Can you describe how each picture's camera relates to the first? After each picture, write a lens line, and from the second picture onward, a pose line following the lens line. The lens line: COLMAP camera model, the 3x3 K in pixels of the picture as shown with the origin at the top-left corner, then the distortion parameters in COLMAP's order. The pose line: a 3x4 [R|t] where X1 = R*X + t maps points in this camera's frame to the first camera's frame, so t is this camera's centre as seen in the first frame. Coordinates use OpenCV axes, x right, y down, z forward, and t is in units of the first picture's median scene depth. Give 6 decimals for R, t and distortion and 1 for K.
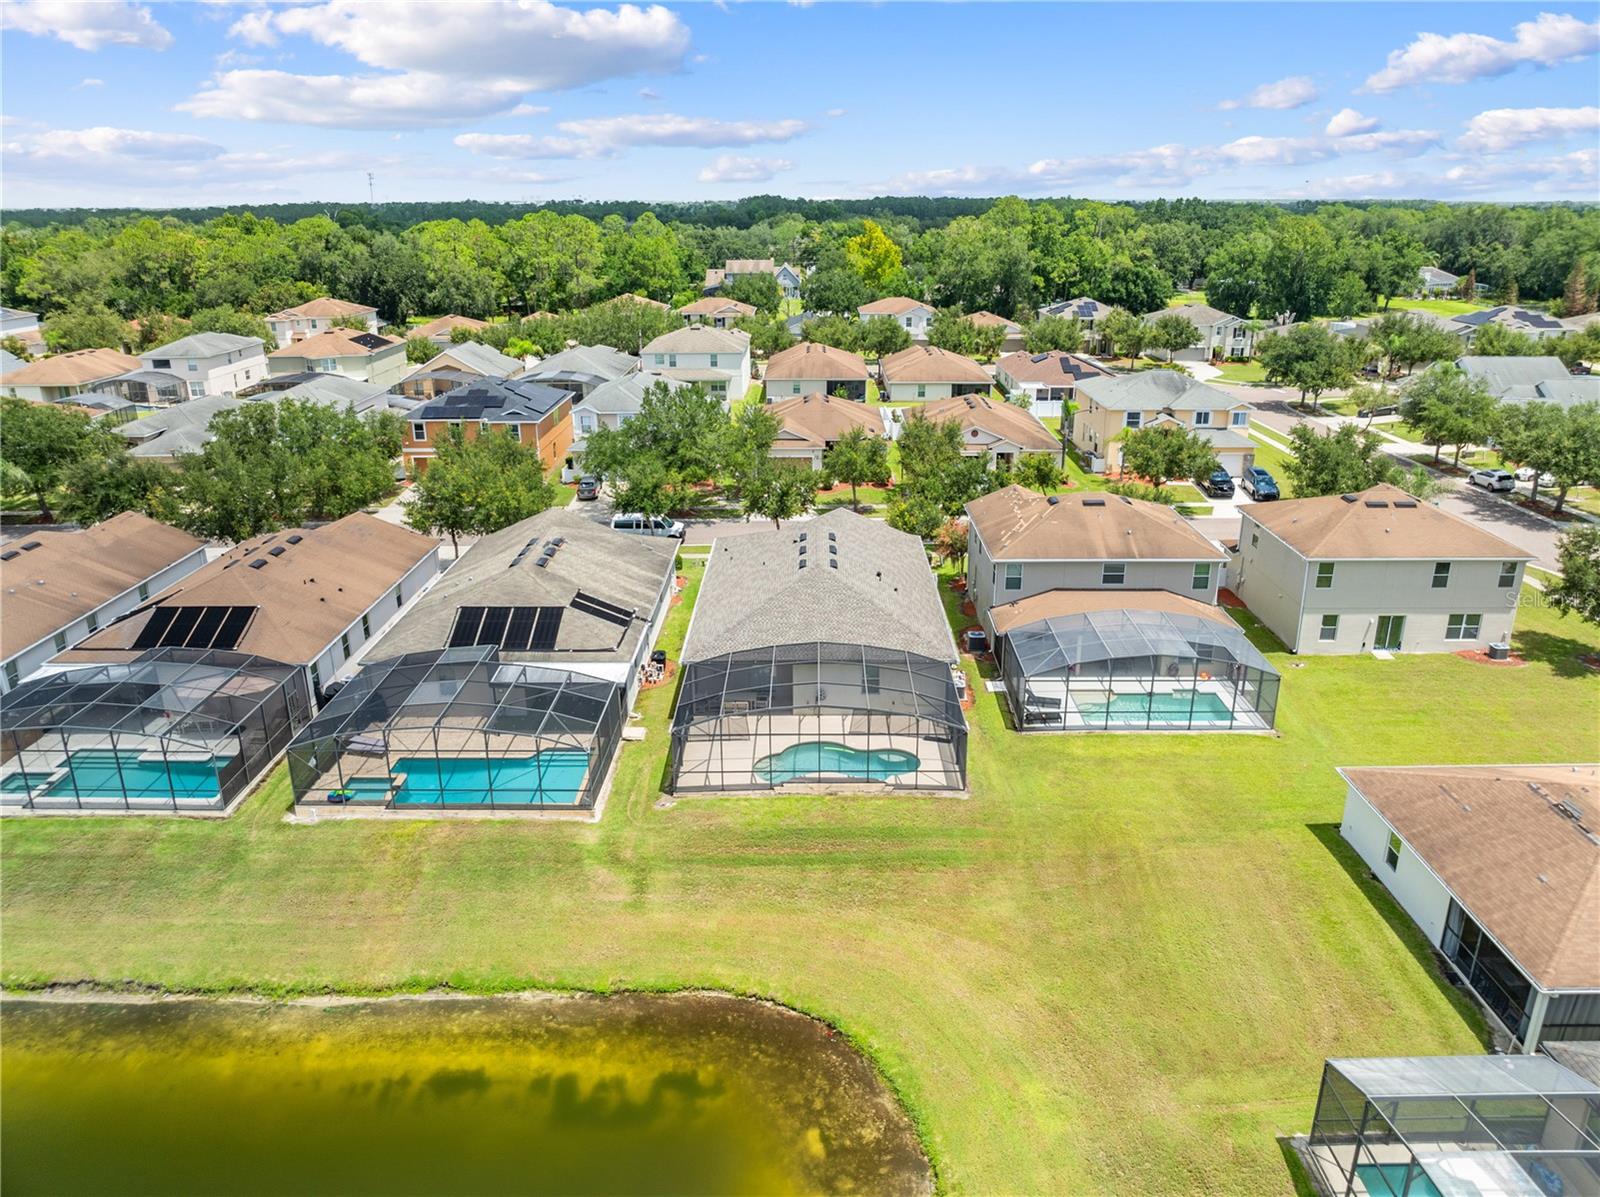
lens RADIAL K [[1127.4, 0, 810.6], [0, 1127.4, 592.4], [0, 0, 1]] dist [-0.044305, 0.010520]
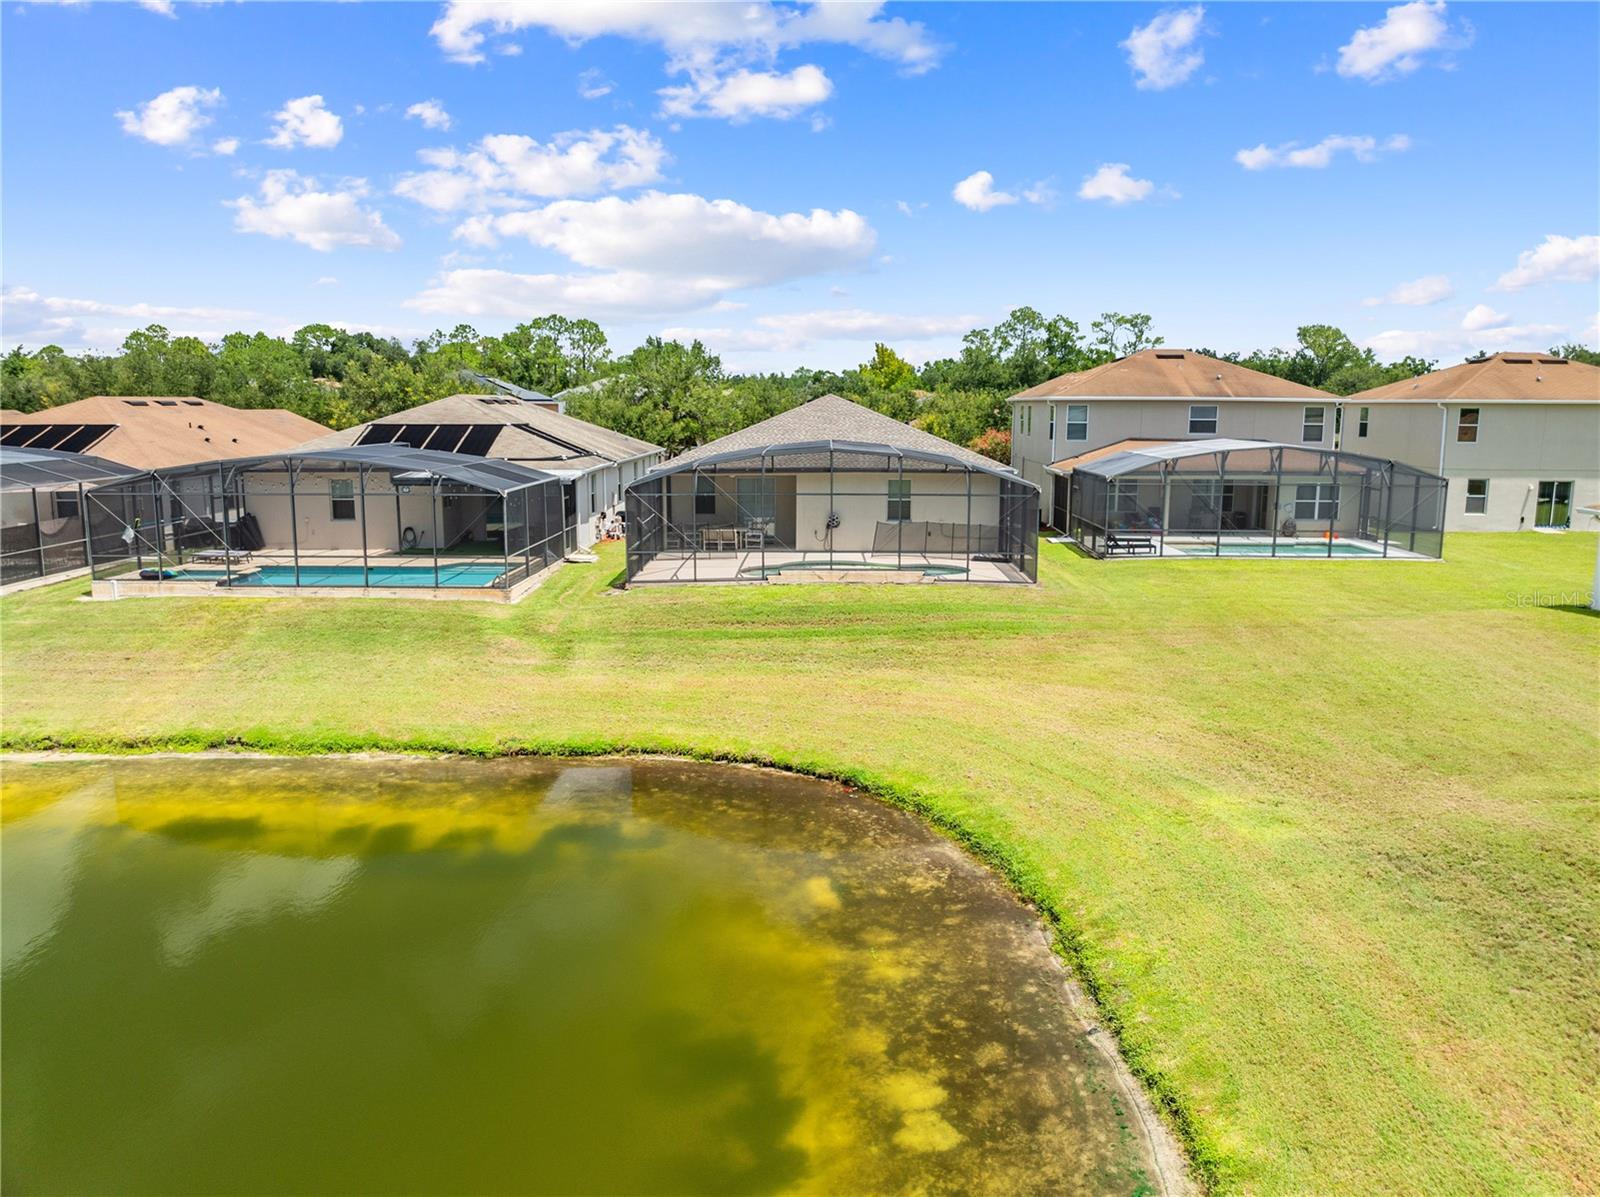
lens RADIAL K [[1127.4, 0, 811.8], [0, 1127.4, 604.5], [0, 0, 1]] dist [-0.044305, 0.010520]
pose [[0.999922, 0.010061, -0.007358, 0.001266], [-0.011134, 0.986316, -0.164487, 0.355250], [0.005603, 0.164556, 0.986352, 0.348893]]
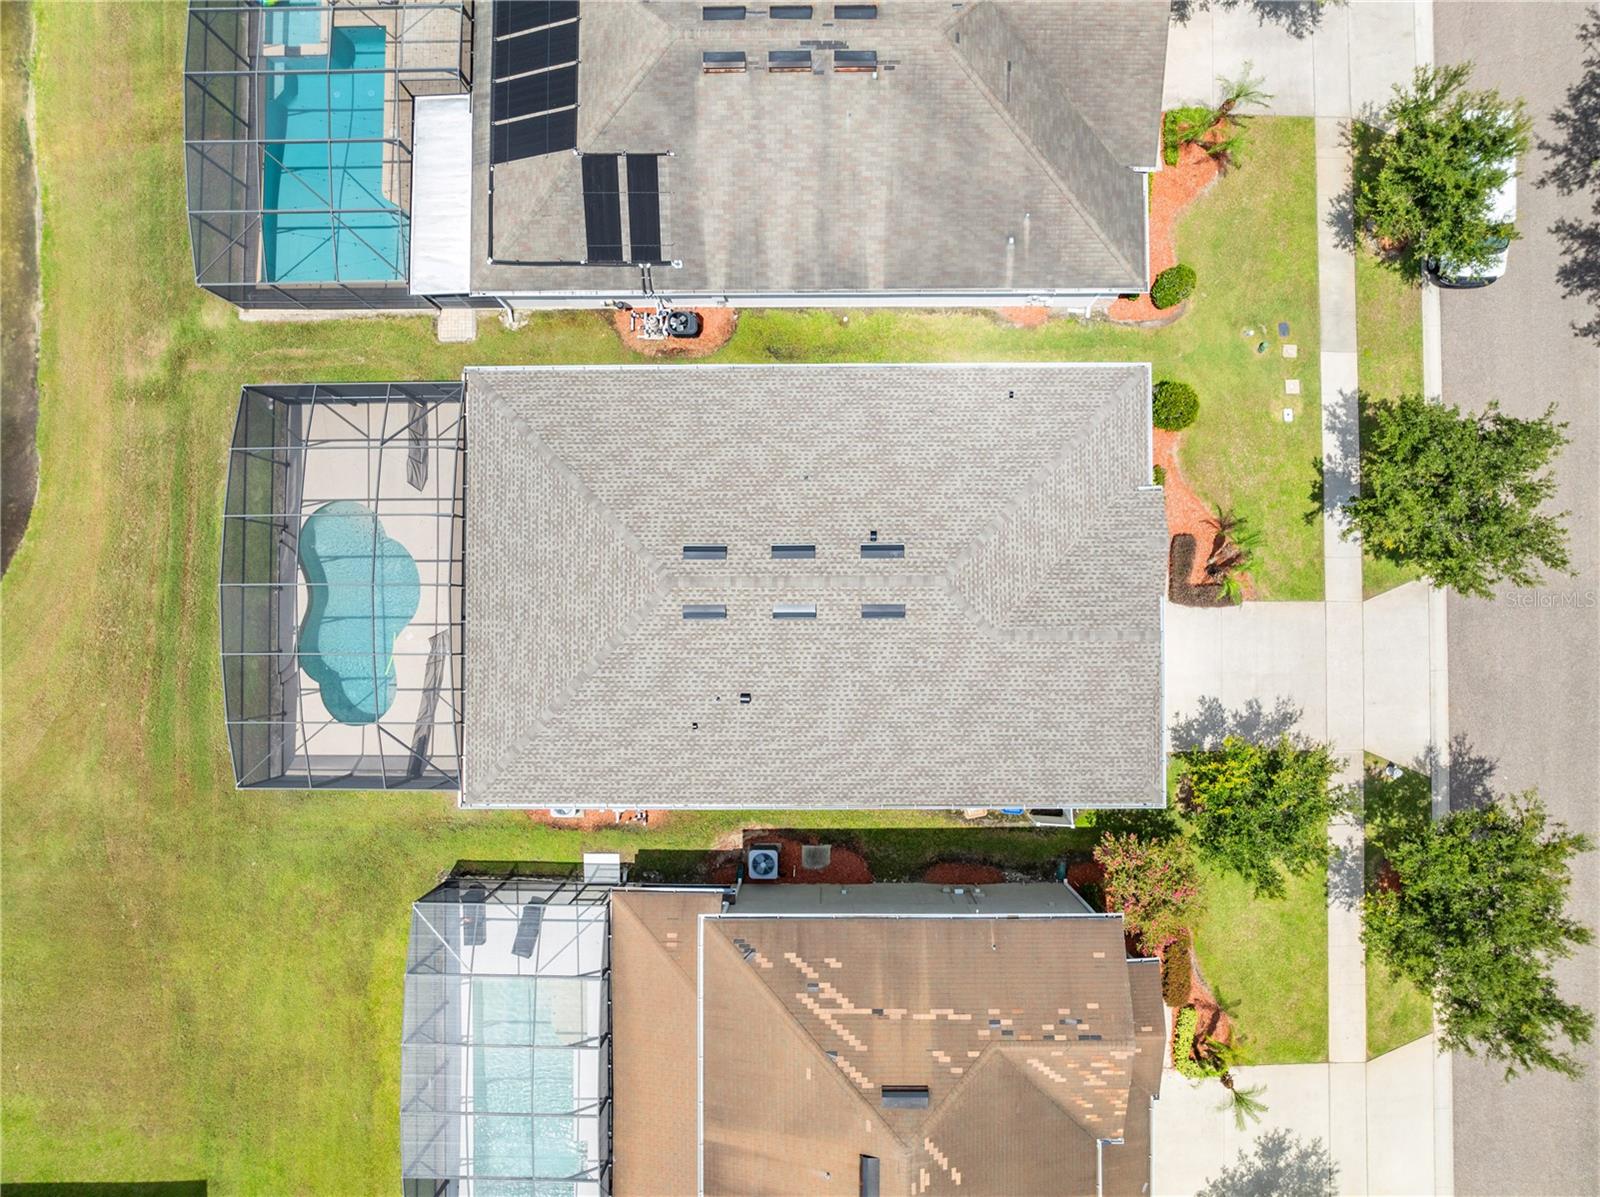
lens RADIAL K [[1127.4, 0, 809.4], [0, 1127.4, 597.1], [0, 0, 1]] dist [-0.044305, 0.010520]
pose [[0.004145, 0.999832, -0.017875, 0.033388], [-0.318030, 0.018265, 0.947905, -0.776790], [0.948072, 0.001755, 0.318052, 1.270058]]
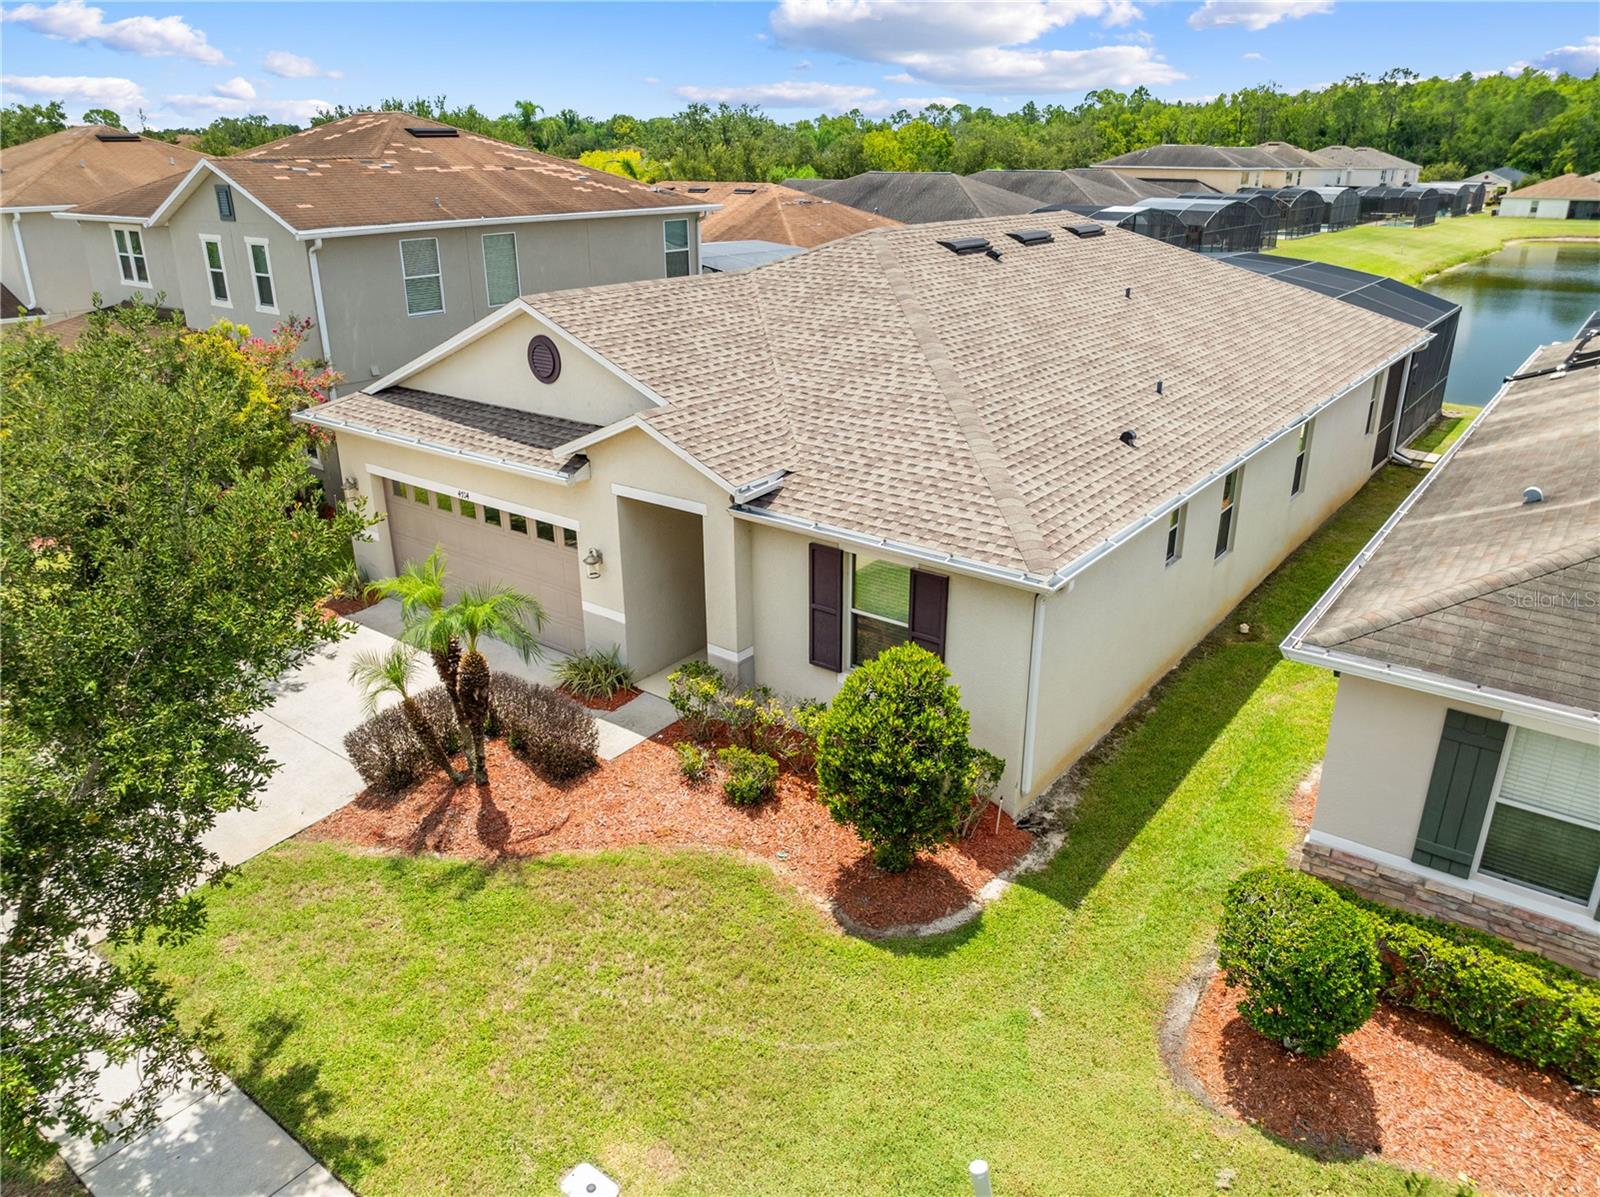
lens RADIAL K [[1127.4, 0, 806.9], [0, 1127.4, 592.3], [0, 0, 1]] dist [-0.044305, 0.010520]
pose [[-0.797302, -0.214816, 0.564060, -0.253380], [0.206429, 0.781120, 0.589270, -0.252222], [-0.567183, 0.586264, -0.578444, 1.951612]]
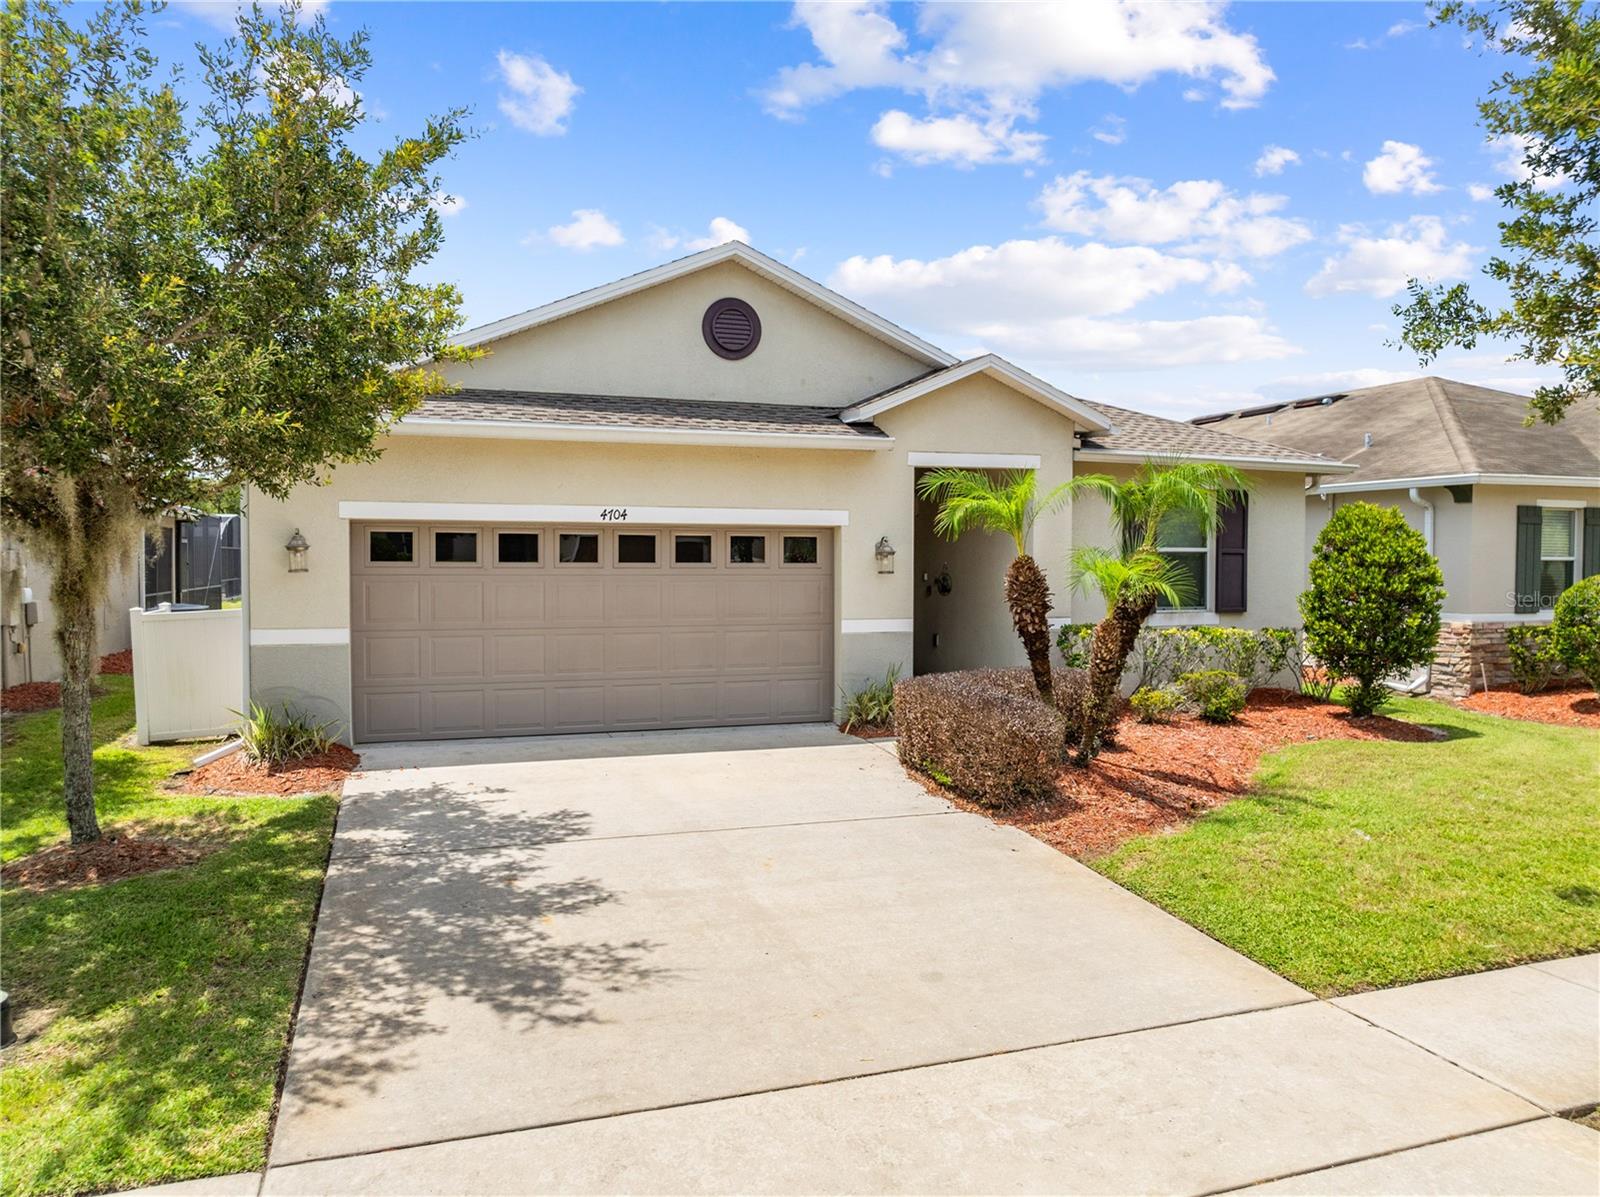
lens RADIAL K [[1127.4, 0, 806.4], [0, 1127.4, 592.9], [0, 0, 1]] dist [-0.044305, 0.010520]
pose [[-0.941319, 0.014386, -0.337212, 0.128274], [-0.107816, 0.933929, 0.340810, -0.147458], [0.319835, 0.357168, -0.877574, 2.028095]]
